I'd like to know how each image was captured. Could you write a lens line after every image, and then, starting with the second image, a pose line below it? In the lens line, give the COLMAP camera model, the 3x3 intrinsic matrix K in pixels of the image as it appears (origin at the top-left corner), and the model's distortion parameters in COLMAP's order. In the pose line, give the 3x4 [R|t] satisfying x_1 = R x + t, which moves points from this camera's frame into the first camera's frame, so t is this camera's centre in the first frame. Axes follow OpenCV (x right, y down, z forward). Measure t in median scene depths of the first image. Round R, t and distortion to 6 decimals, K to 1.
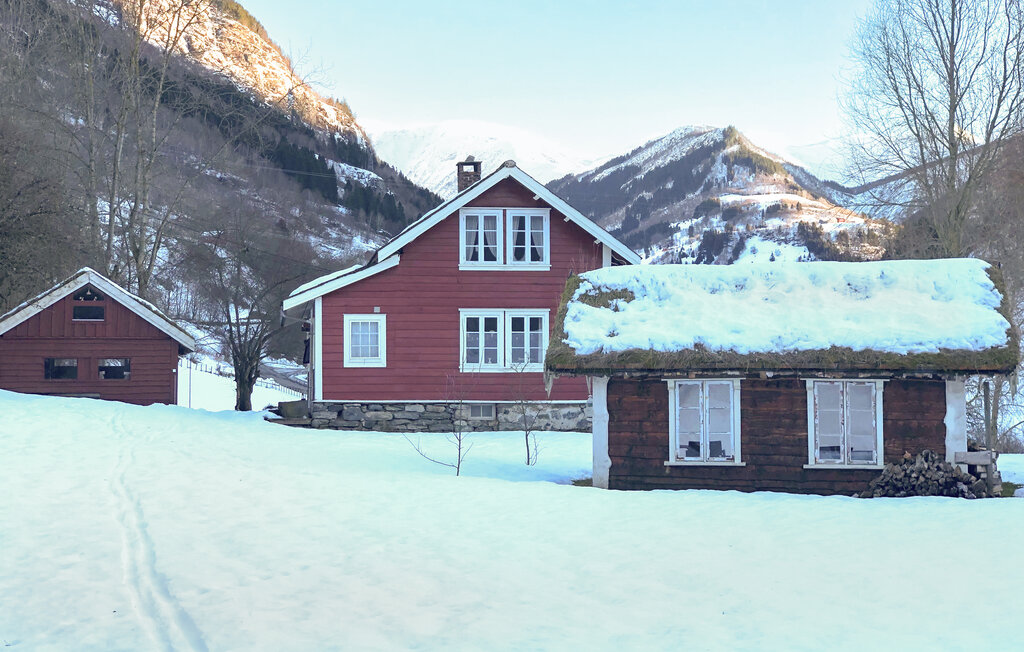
lens RADIAL K [[1560.9, 0, 512.0], [0, 1560.9, 326.2], [0, 0, 1]] dist [-0.045449, 0.000000]
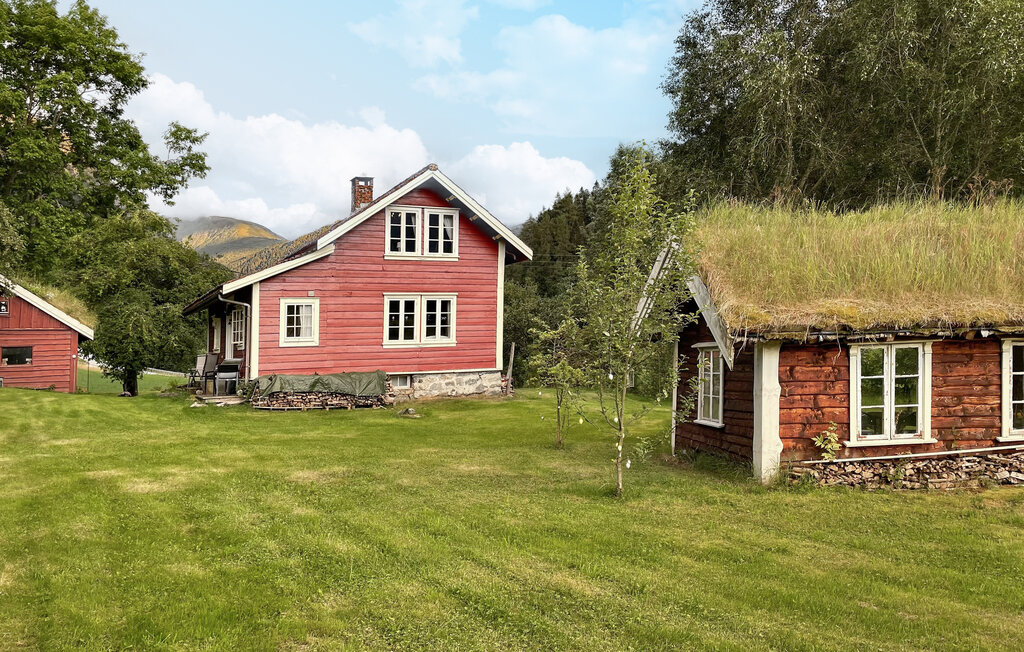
lens RADIAL K [[809.2, 0, 517.8], [0, 809.2, 279.7], [0, 0, 1]] dist [0.018224, 0.000043]
pose [[0.946502, 0.001264, 0.322696, -0.133138], [0.016739, 0.998454, -0.053008, 0.012509], [-0.322264, 0.055574, 0.945017, 0.404031]]
